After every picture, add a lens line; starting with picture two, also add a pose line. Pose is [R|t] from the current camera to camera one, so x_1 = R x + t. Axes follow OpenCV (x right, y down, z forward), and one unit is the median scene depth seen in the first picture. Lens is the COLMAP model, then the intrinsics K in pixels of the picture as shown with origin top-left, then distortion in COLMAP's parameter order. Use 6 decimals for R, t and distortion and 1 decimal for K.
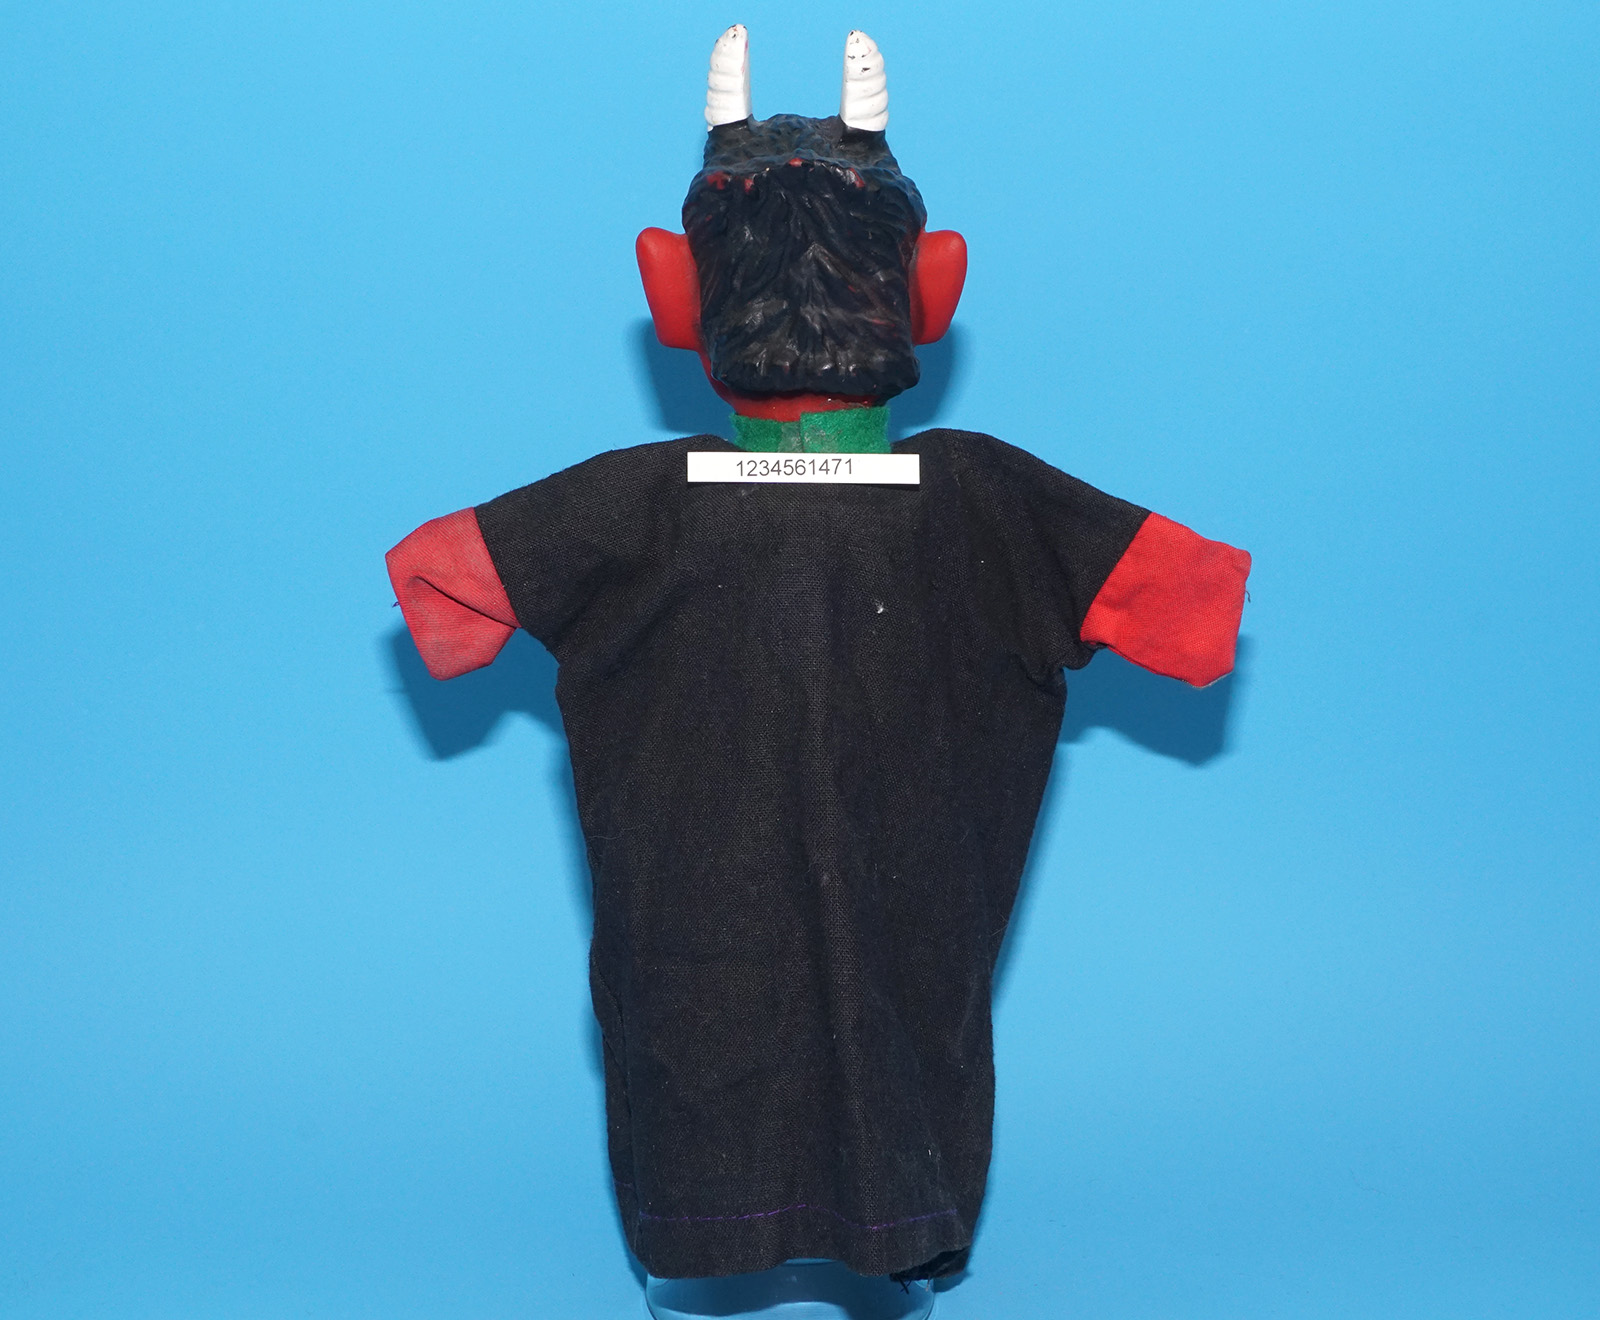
lens RADIAL K [[2724.1, 0, 812.5], [0, 2724.1, 654.2], [0, 0, 1]] dist [0.032477, 0.000000]
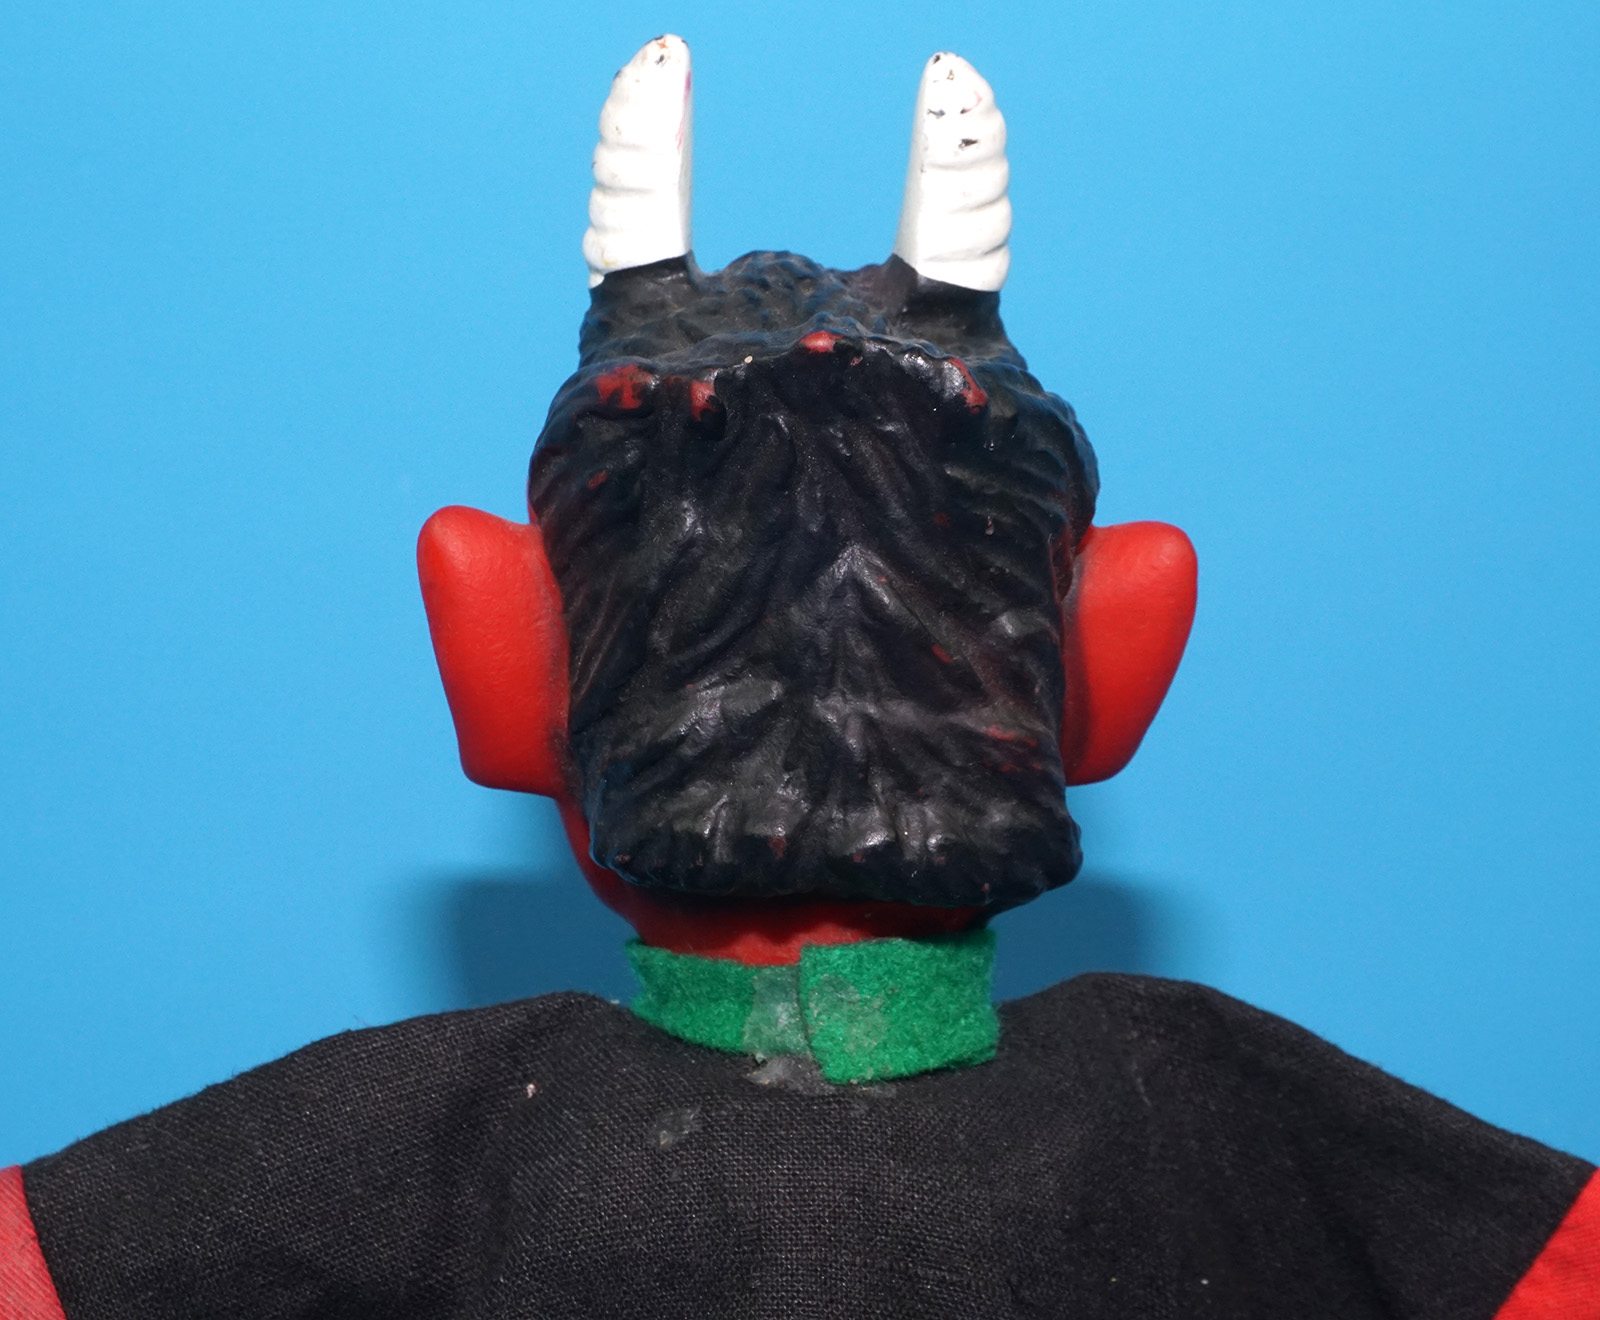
lens RADIAL K [[3014.3, 0, 795.3], [0, 3014.3, 651.6], [0, 0, 1]] dist [-0.071817, 0.000000]
pose [[0.997366, 0.005898, 0.072288, -0.040215], [0.004671, 0.989395, -0.145175, -0.067583], [-0.072378, 0.145131, 0.986762, 0.545792]]
